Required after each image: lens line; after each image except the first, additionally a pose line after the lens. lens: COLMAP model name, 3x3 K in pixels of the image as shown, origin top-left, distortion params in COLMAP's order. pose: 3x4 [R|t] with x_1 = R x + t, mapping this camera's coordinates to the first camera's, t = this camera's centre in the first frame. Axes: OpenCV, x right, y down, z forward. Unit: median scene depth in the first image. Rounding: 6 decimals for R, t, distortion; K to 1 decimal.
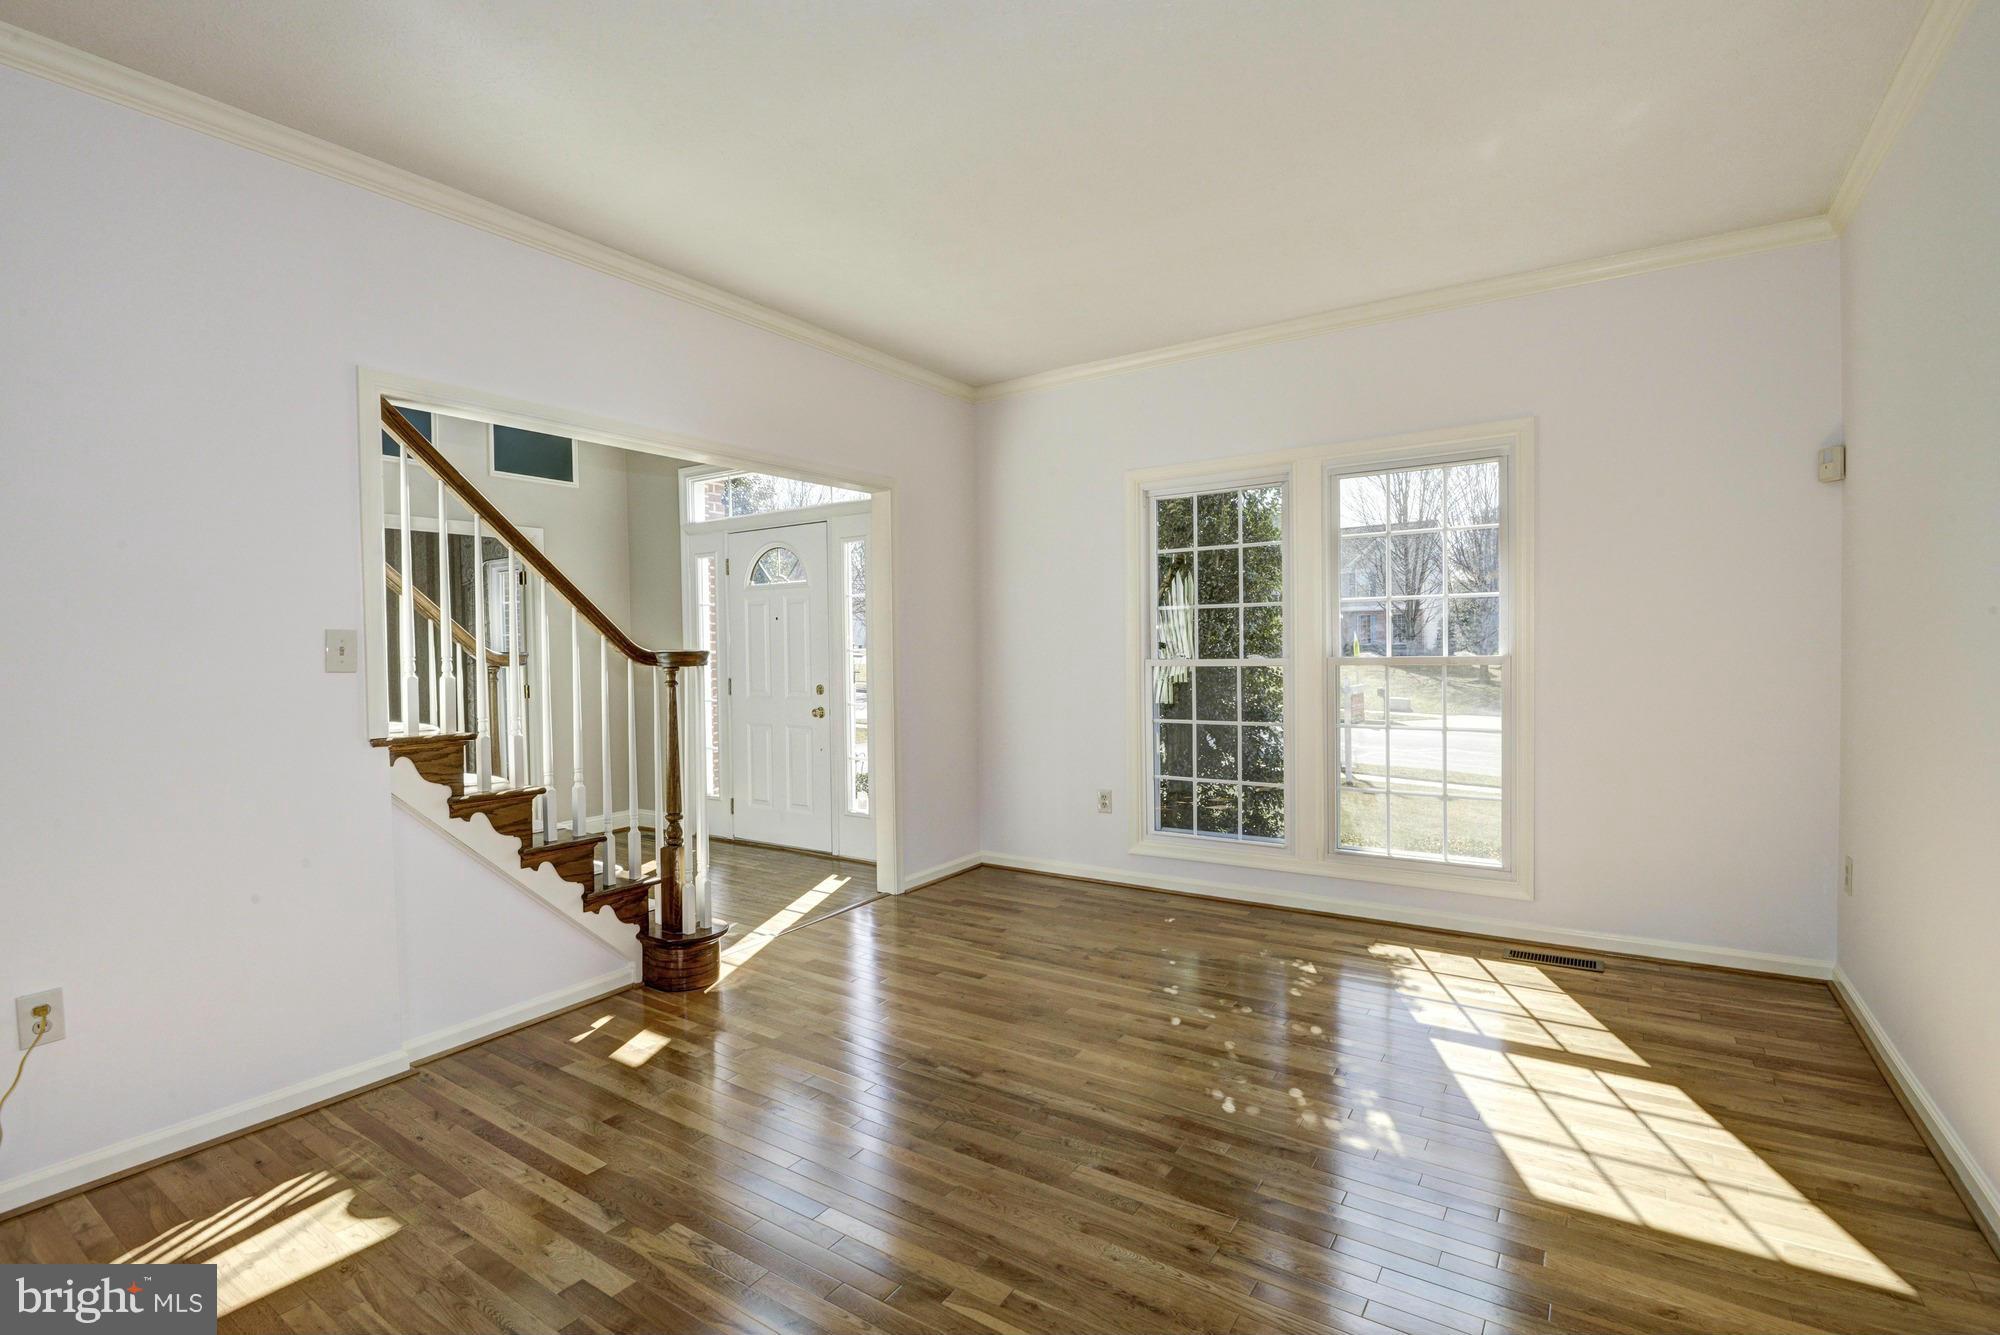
lens RADIAL K [[924.8, 0, 969.7], [0, 924.8, 671.1], [0, 0, 1]] dist [-0.032376, -0.000648]
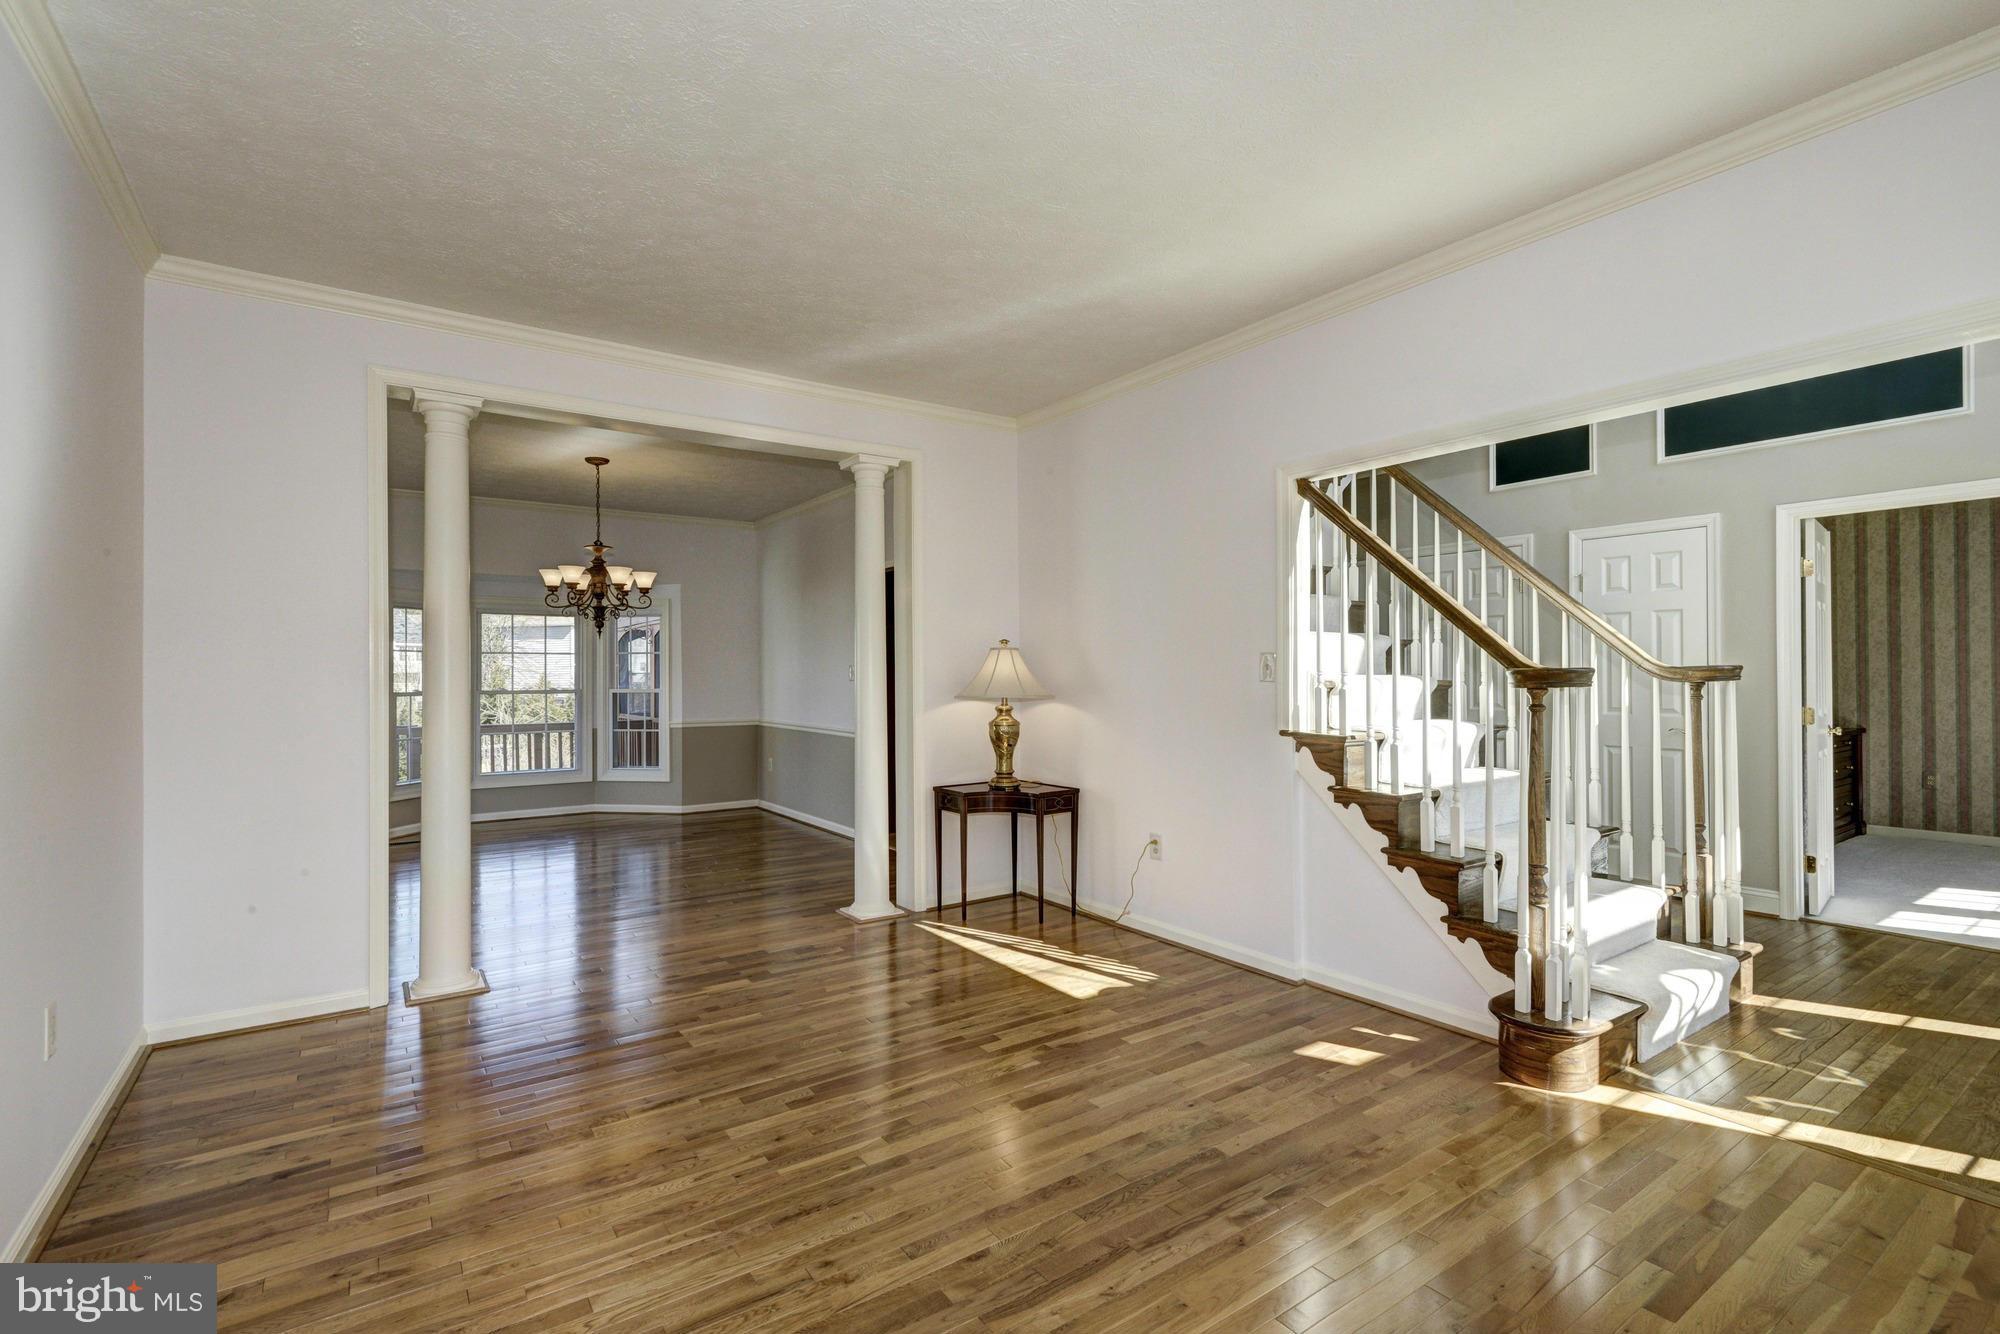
lens RADIAL K [[909.9, 0, 1000.9], [0, 909.9, 675.1], [0, 0, 1]] dist [-0.014516, -0.000306]
pose [[-0.361044, 0.017993, -0.932375, 0.785398], [-0.013282, 0.999613, 0.024434, -0.037878], [0.932454, 0.021206, -0.360665, 1.086776]]
